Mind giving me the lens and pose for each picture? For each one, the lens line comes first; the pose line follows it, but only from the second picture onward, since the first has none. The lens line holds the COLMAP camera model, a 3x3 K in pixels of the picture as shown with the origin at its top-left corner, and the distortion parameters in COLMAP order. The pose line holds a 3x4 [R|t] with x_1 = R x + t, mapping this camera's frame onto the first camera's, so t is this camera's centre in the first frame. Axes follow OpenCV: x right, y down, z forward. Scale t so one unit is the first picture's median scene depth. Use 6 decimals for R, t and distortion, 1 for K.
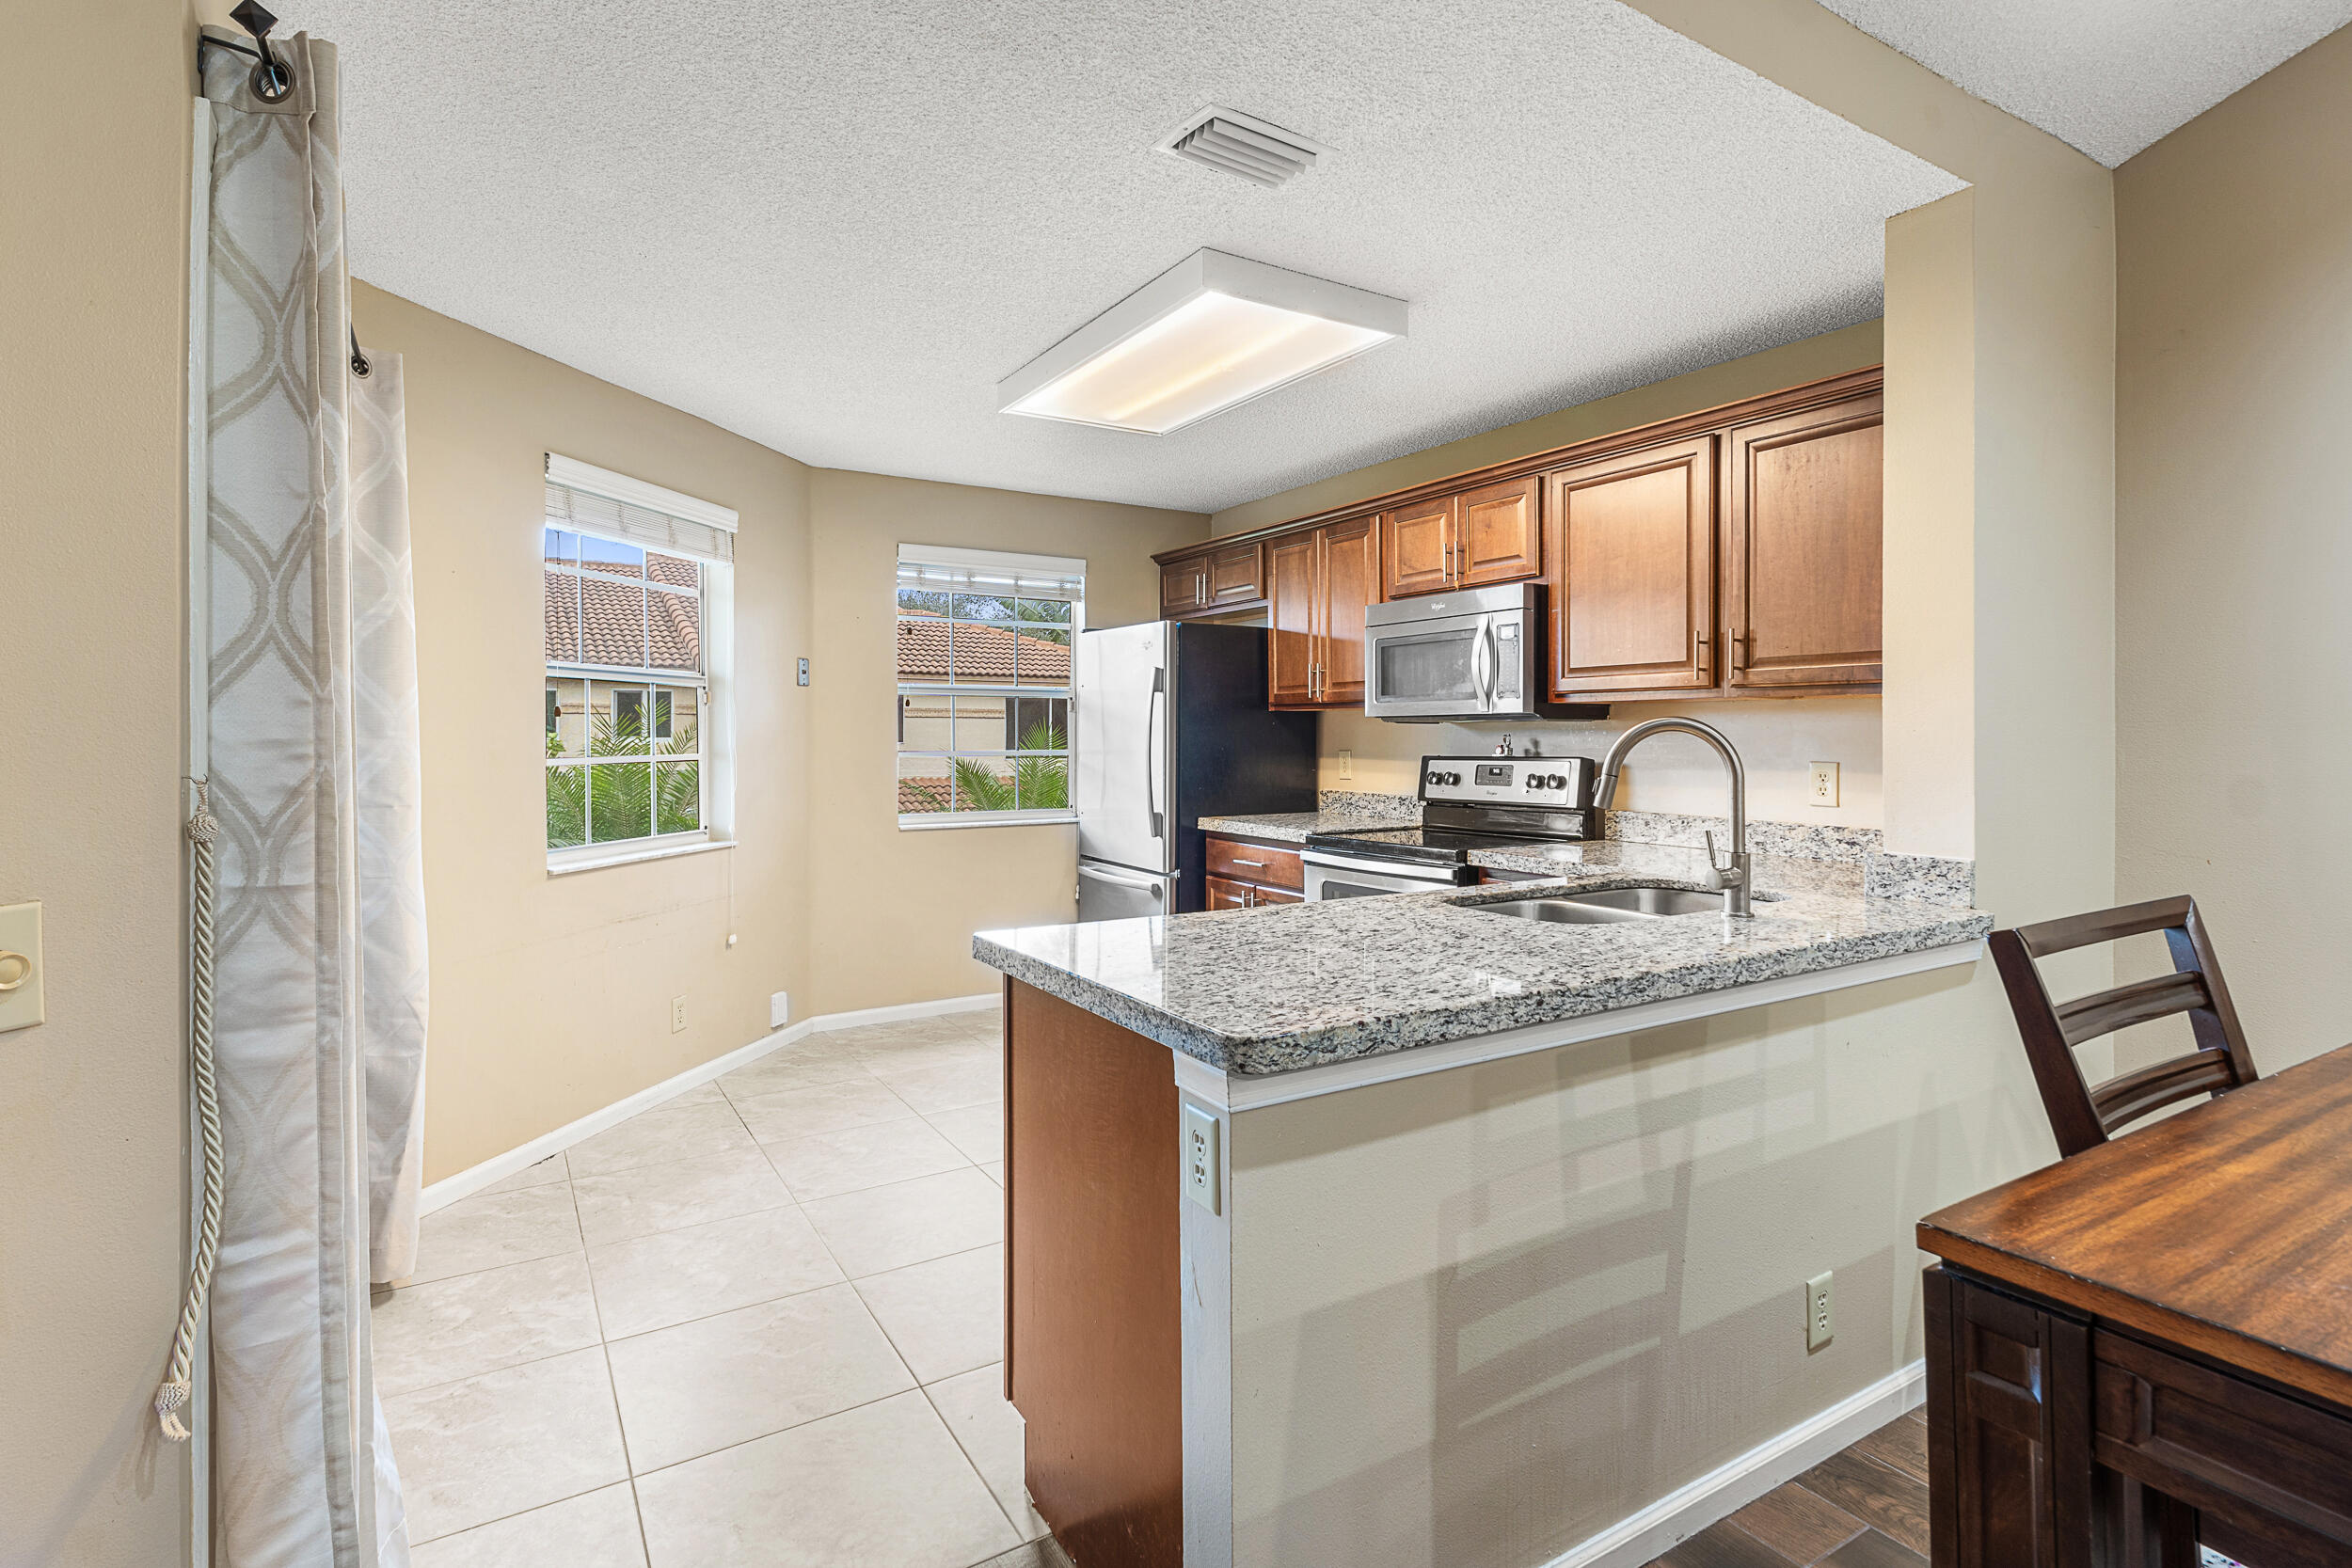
lens RADIAL K [[1161.9, 0, 1165.1], [0, 1161.9, 727.4], [0, 0, 1]] dist [0.005039, -0.001008]
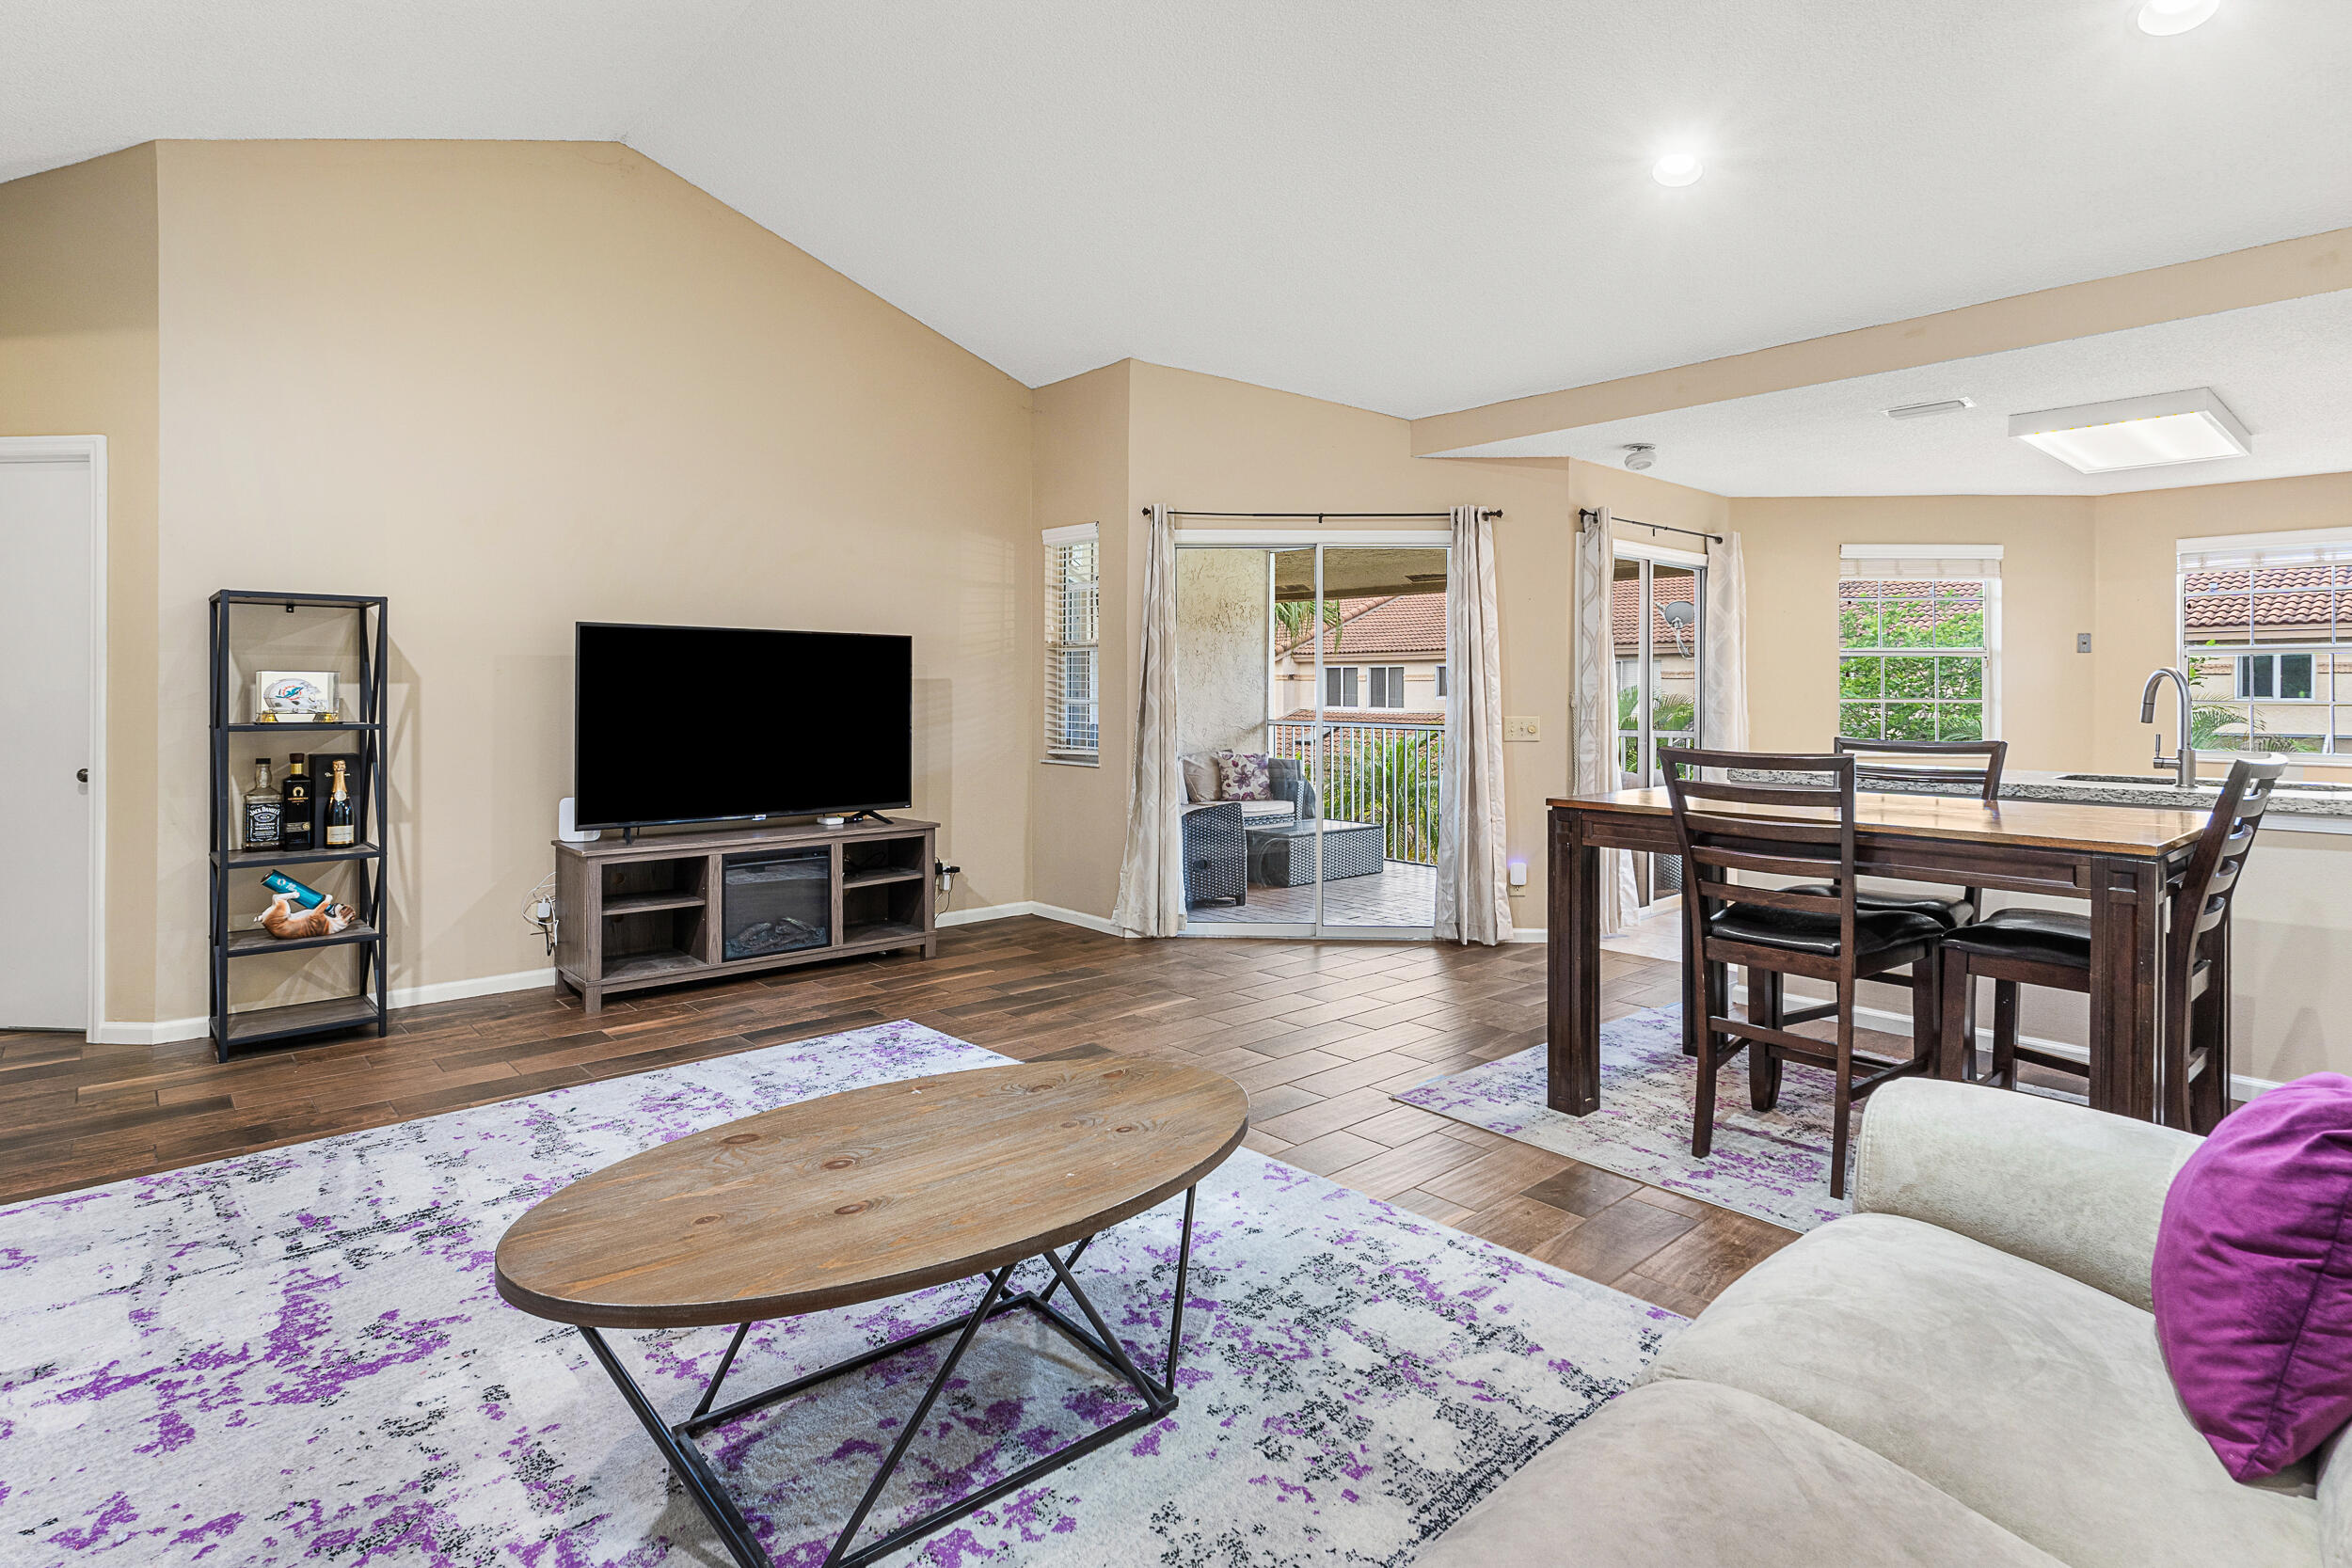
lens RADIAL K [[1161.9, 0, 1260.0], [0, 1161.9, 686.0], [0, 0, 1]] dist [0.005039, -0.001008]
pose [[0.229418, -0.011143, -0.973264, 1.009022], [0.003029, 0.999938, -0.010734, 0.019668], [0.973323, -0.000485, 0.229437, -0.361336]]
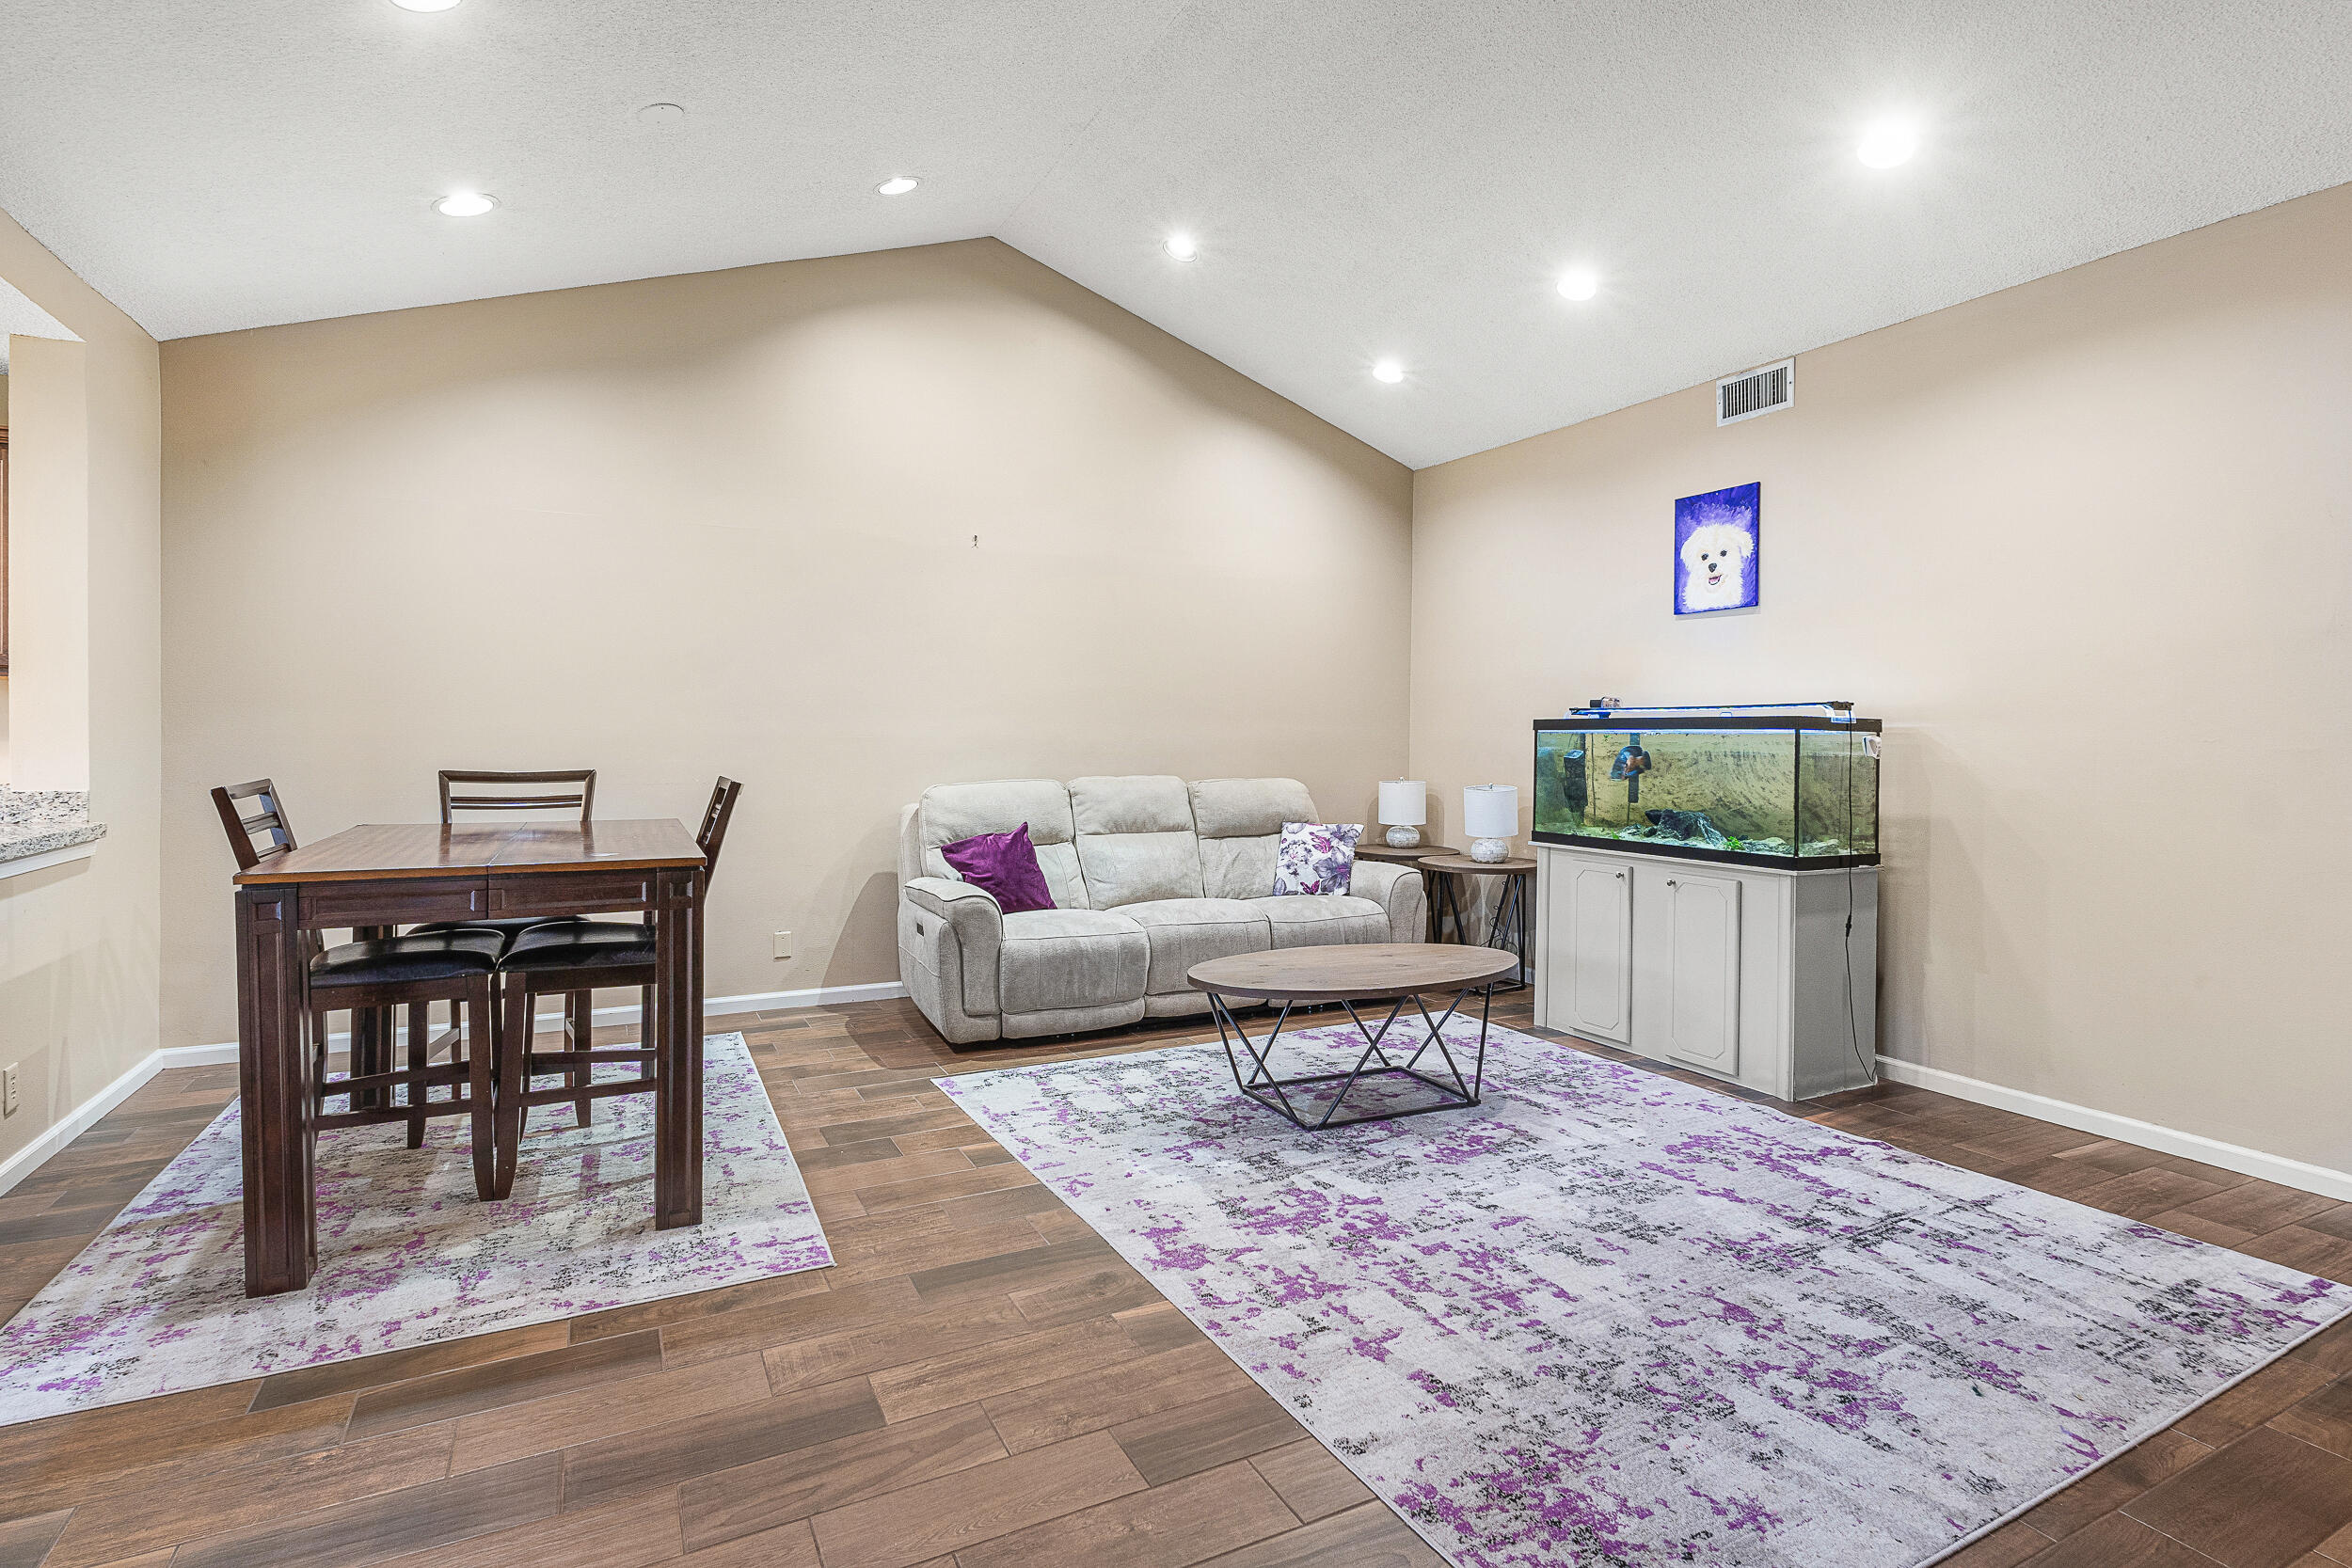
lens RADIAL K [[1161.9, 0, 1231.7], [0, 1161.9, 759.4], [0, 0, 1]] dist [0.005039, -0.001008]
pose [[0.055271, -0.024395, 0.998173, -0.425690], [-0.013957, 0.999585, 0.025202, 0.008453], [-0.998374, -0.015324, 0.054908, -0.327371]]
